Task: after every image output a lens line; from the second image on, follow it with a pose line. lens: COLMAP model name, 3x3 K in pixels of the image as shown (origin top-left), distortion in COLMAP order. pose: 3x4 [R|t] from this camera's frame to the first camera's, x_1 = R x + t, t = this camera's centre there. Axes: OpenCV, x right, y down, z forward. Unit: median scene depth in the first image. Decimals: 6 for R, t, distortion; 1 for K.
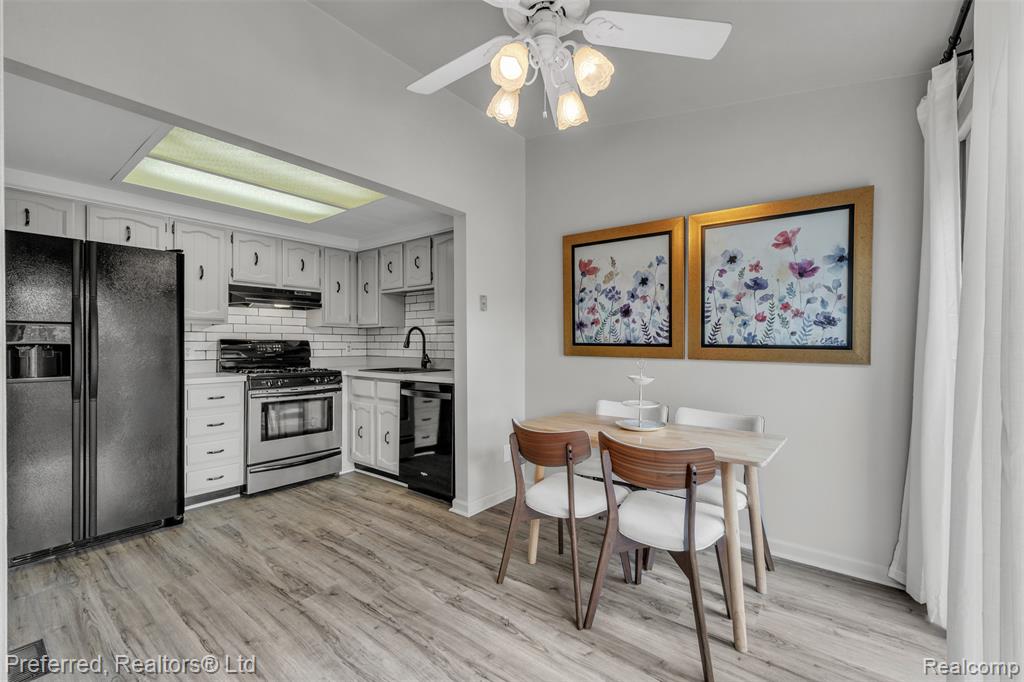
lens RADIAL K [[450.4, 0, 506.8], [0, 450.4, 348.6], [0, 0, 1]] dist [0.013179, 0.000244]
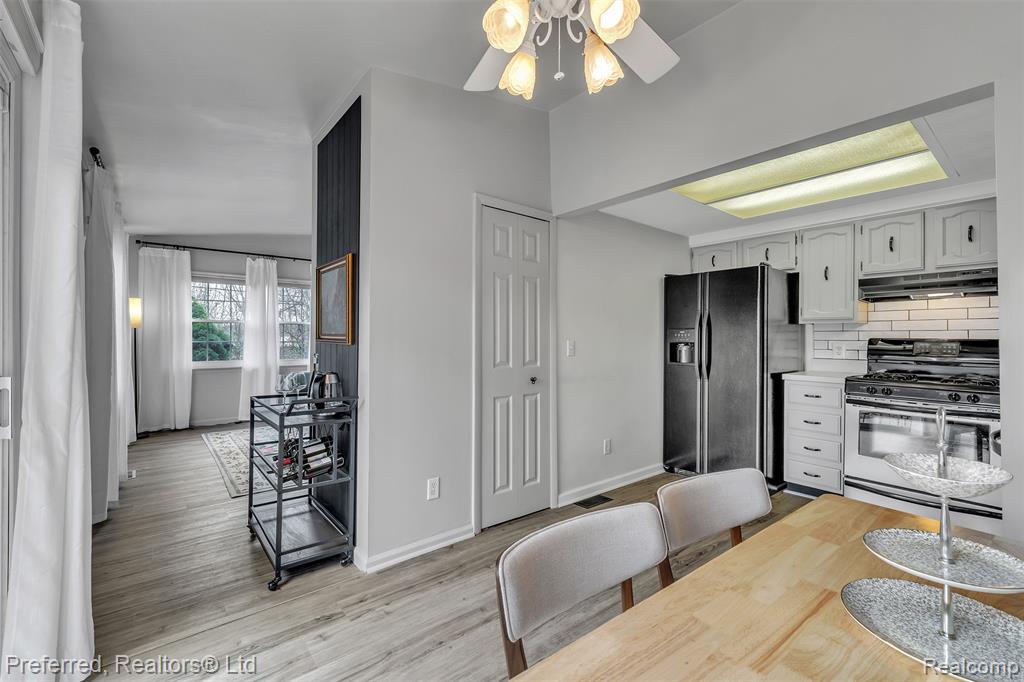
lens RADIAL K [[441.7, 0, 512.2], [0, 441.7, 340.2], [0, 0, 1]] dist [0.004370, 0.000215]
pose [[-0.201095, 0.002025, -0.979570, 0.483809], [-0.017509, 0.999831, 0.005661, -0.011011], [0.979415, 0.018290, -0.201025, 0.558603]]
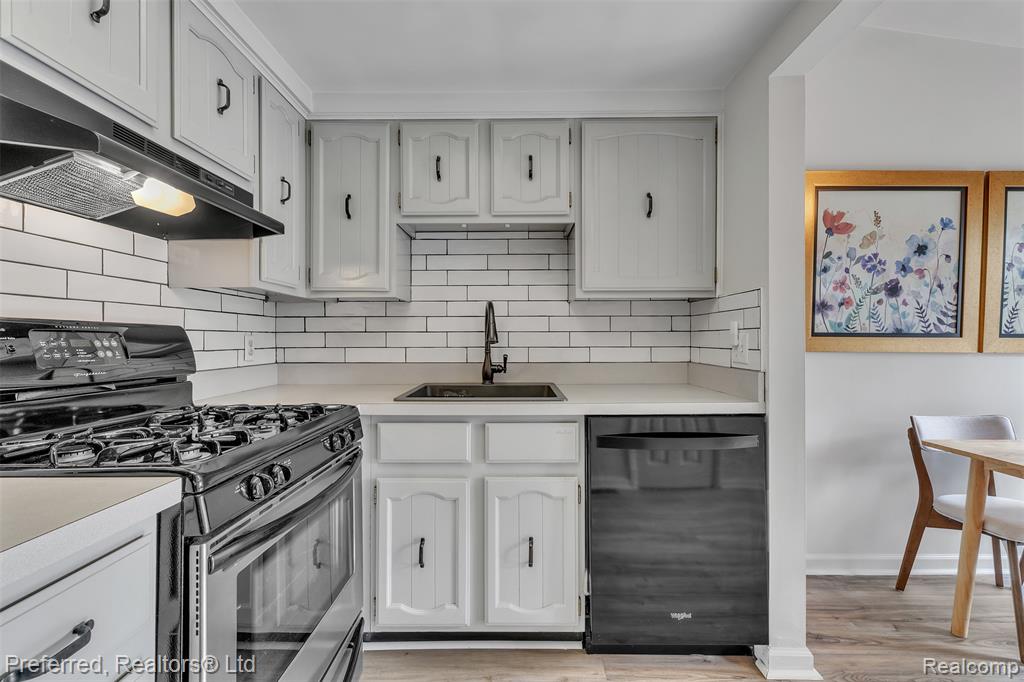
lens RADIAL K [[441.7, 0, 512.0], [0, 441.7, 338.1], [0, 0, 1]] dist [0.004370, 0.000215]
pose [[0.778297, -0.003982, 0.627884, -0.628473], [0.011483, 0.999903, -0.007892, -0.004565], [-0.627792, 0.013352, 0.778267, 0.787821]]
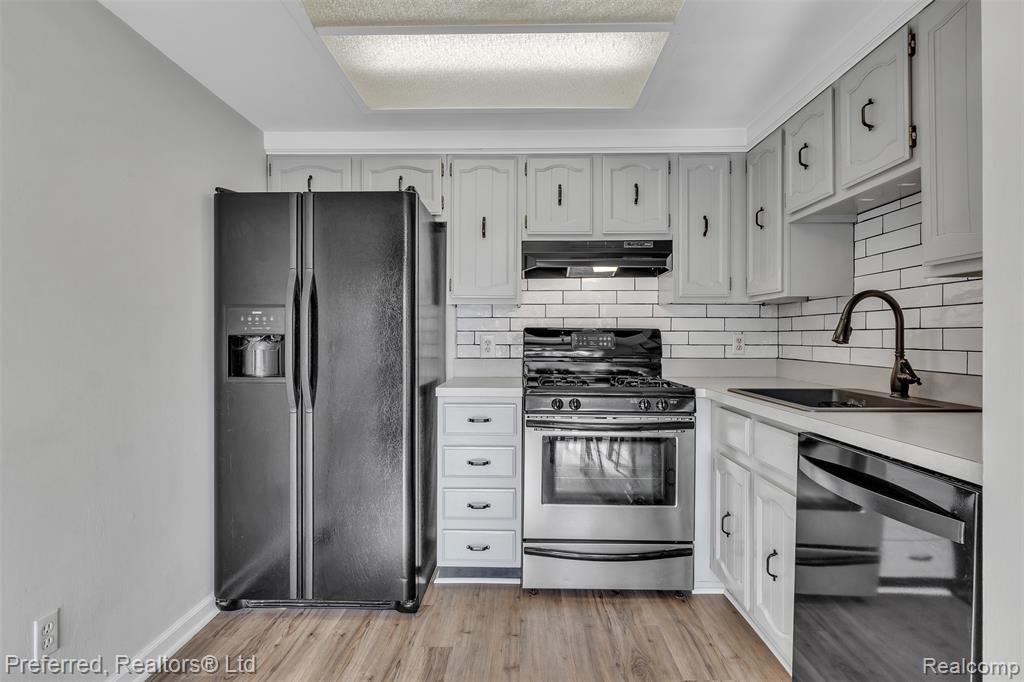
lens RADIAL K [[522.9, 0, 508.5], [0, 522.9, 339.6], [0, 0, 1]] dist [-0.000558, -0.000794]
pose [[0.615150, 0.003405, -0.788403, -0.048901], [-0.009568, 0.999949, -0.003148, -0.000857], [0.788352, 0.009480, 0.615151, 0.609947]]
